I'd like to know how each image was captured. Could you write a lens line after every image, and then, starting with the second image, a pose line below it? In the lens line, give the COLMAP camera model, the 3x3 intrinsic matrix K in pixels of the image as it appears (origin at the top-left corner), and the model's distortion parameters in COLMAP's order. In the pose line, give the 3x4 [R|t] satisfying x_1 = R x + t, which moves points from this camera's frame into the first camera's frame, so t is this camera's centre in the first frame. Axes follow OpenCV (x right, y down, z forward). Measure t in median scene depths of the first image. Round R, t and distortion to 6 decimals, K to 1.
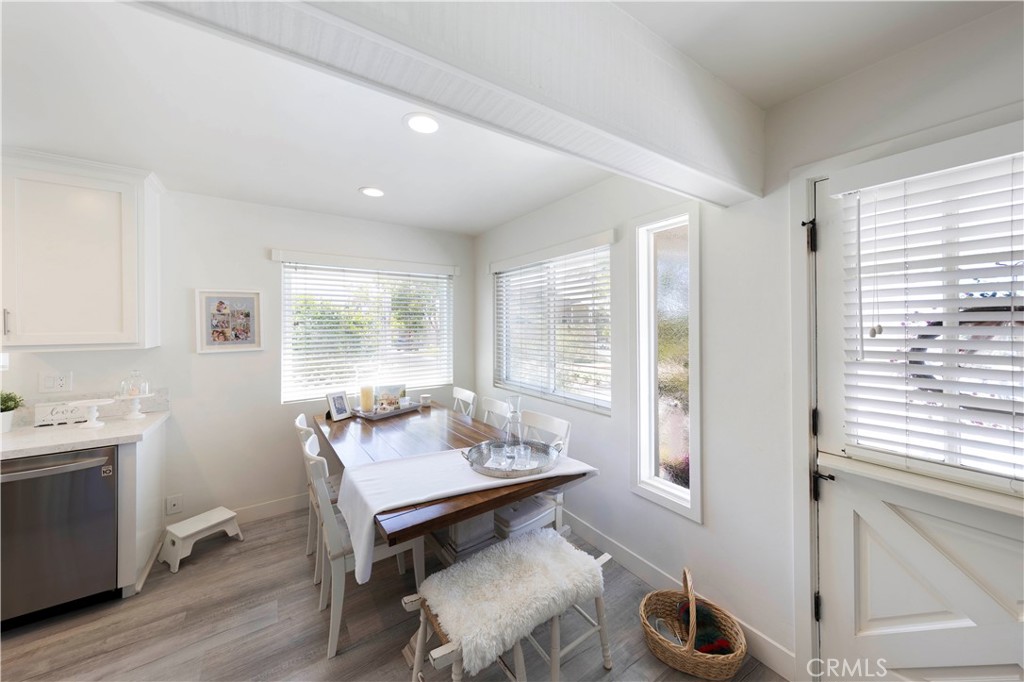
lens RADIAL K [[352.9, 0, 510.8], [0, 352.9, 320.5], [0, 0, 1]] dist [0.000459, 0.000063]
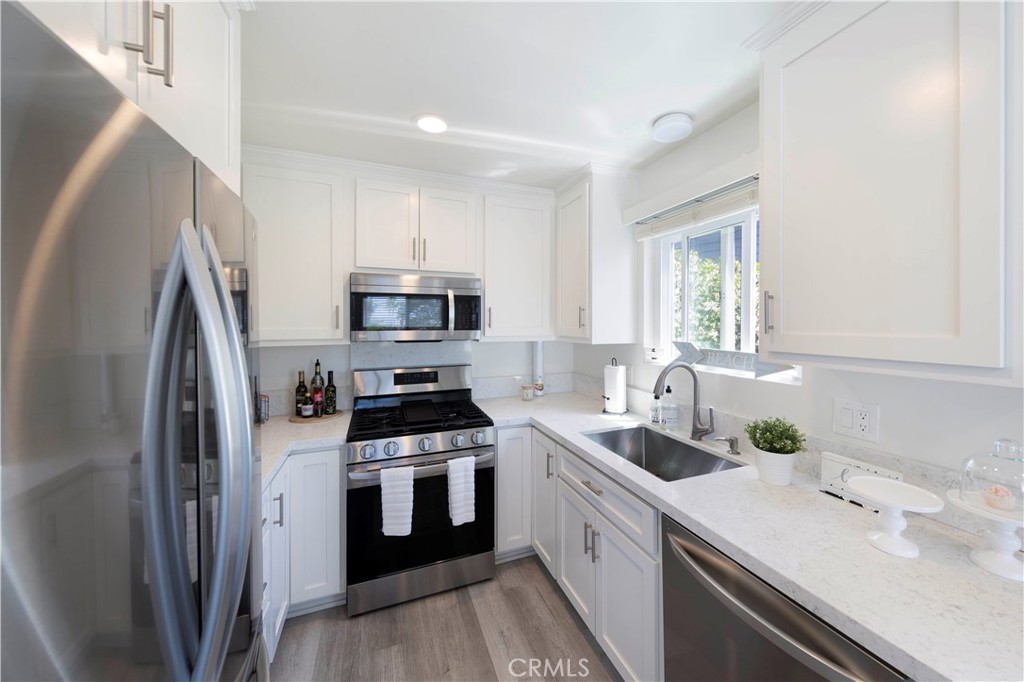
lens RADIAL K [[380.2, 0, 516.8], [0, 380.2, 321.7], [0, 0, 1]] dist [-0.001385, -0.000272]
pose [[-0.223211, 0.009616, -0.974723, -0.614944], [0.008943, 0.999929, 0.007816, 0.010248], [0.974729, -0.006972, -0.223282, 0.645128]]
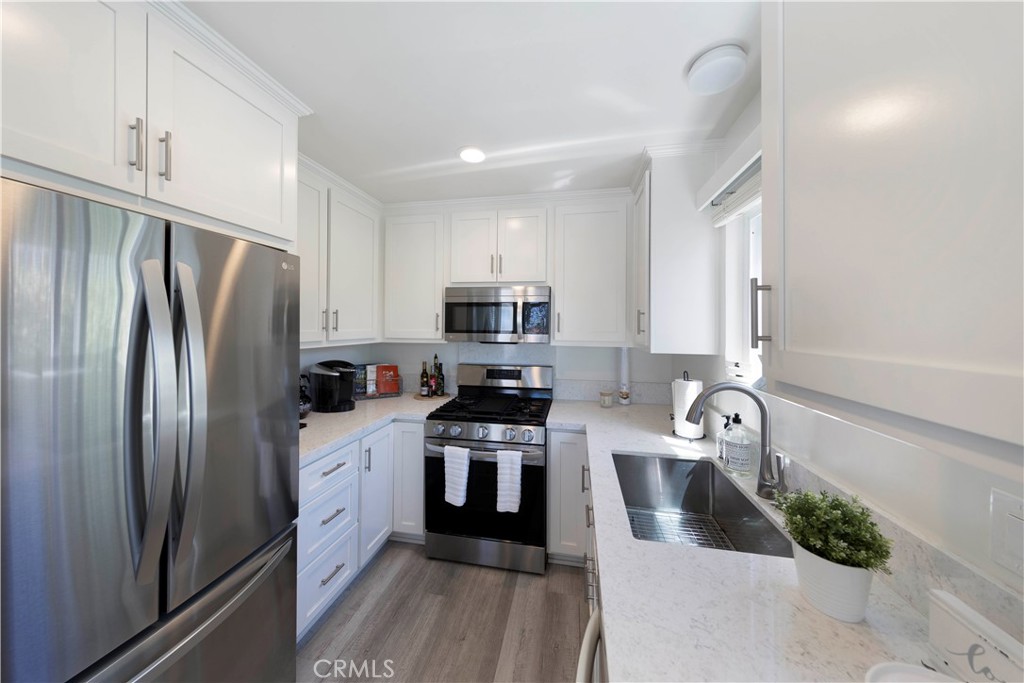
lens RADIAL K [[326.7, 0, 509.8], [0, 326.7, 321.5], [0, 0, 1]] dist [0.001150, -0.000022]
pose [[-0.720195, -0.004521, -0.693757, -0.902976], [0.004252, 0.999931, -0.010931, 0.013596], [0.693759, -0.010822, -0.720126, 0.961167]]
